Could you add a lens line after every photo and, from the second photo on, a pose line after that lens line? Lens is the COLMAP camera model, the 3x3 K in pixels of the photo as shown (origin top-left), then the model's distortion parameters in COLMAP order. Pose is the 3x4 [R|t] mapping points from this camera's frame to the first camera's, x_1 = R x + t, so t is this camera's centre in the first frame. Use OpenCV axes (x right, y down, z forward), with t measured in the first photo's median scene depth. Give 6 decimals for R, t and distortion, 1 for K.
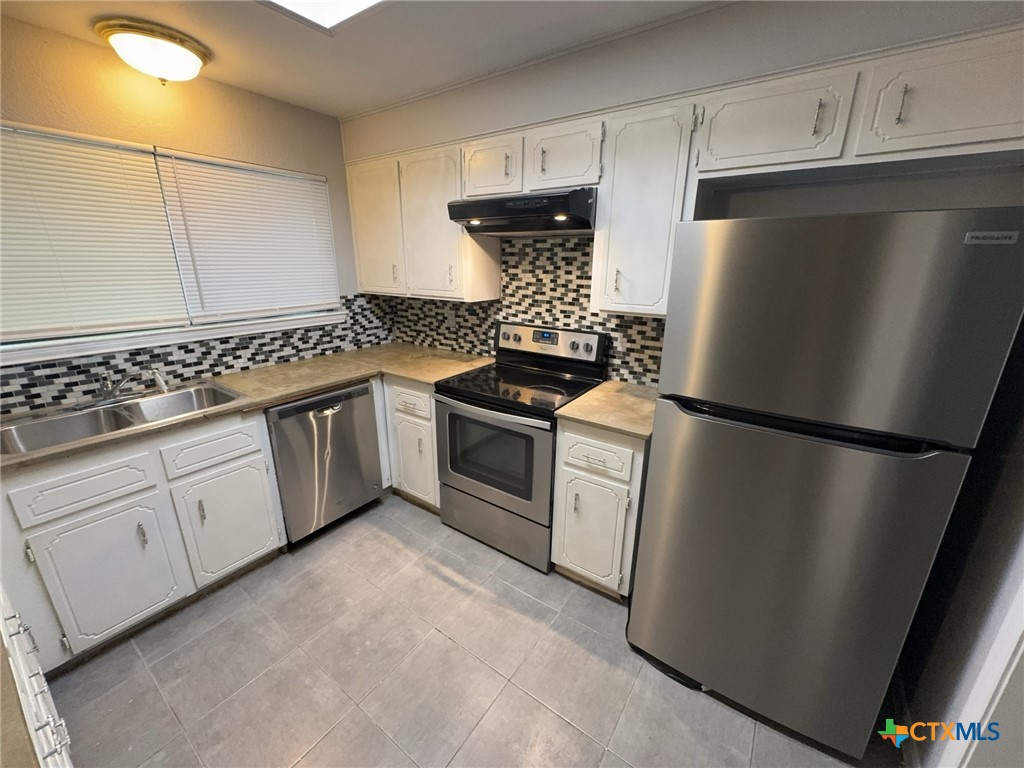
lens RADIAL K [[409.2, 0, 508.8], [0, 409.2, 384.7], [0, 0, 1]] dist [-0.002004, -0.000333]
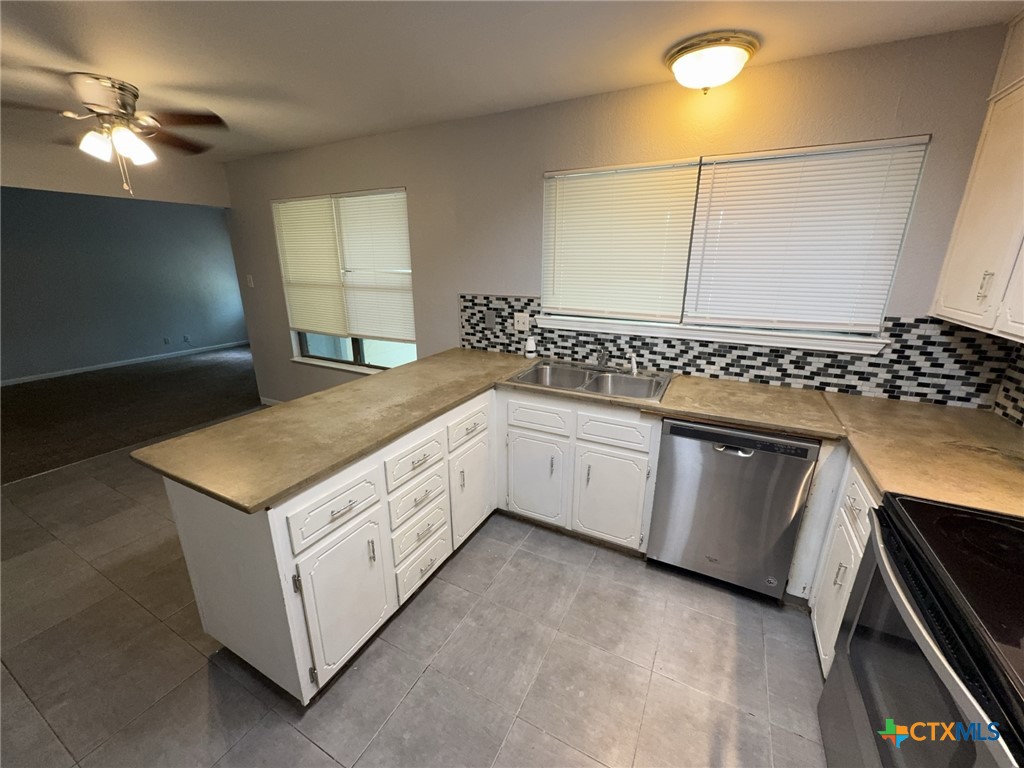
lens RADIAL K [[409.2, 0, 513.1], [0, 409.2, 383.8], [0, 0, 1]] dist [-0.002004, -0.000333]
pose [[0.136125, 0.282654, -0.949514, 0.206507], [-0.288492, 0.928208, 0.234953, -0.114226], [0.947757, 0.241944, 0.207895, 0.367481]]
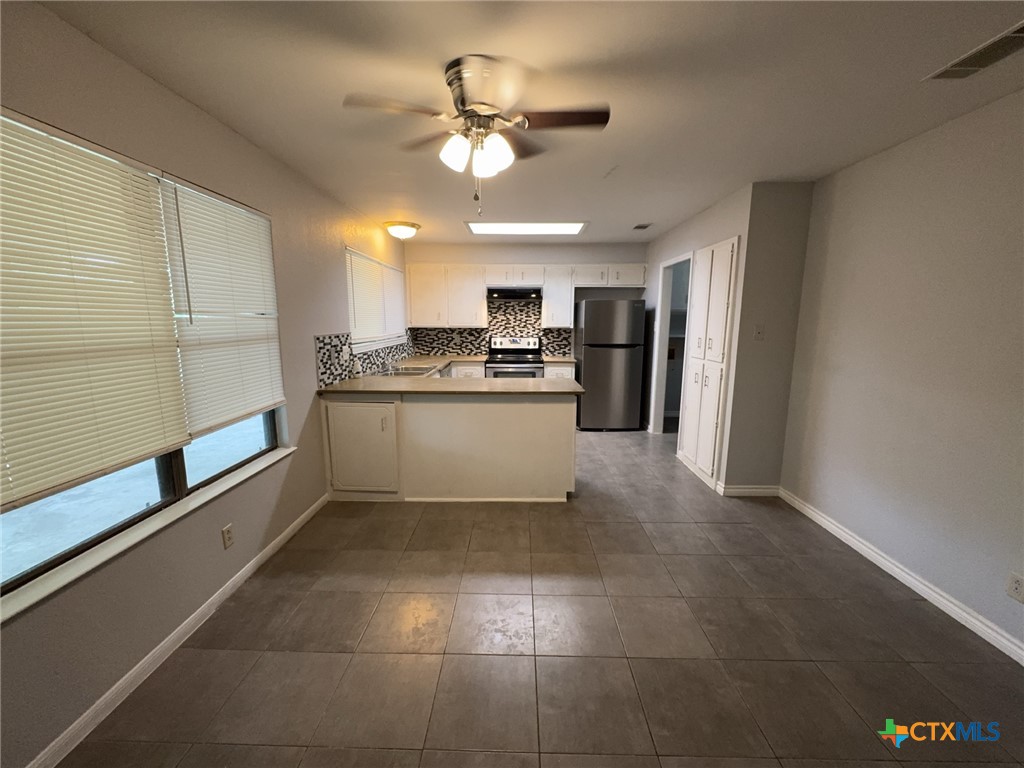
lens RADIAL K [[409.2, 0, 509.8], [0, 409.2, 385.2], [0, 0, 1]] dist [-0.002004, -0.000333]
pose [[0.827495, -0.096972, 0.553036, -1.296740], [0.166172, 0.983144, -0.076251, 0.317829], [-0.536320, 0.154996, 0.829661, -0.945610]]
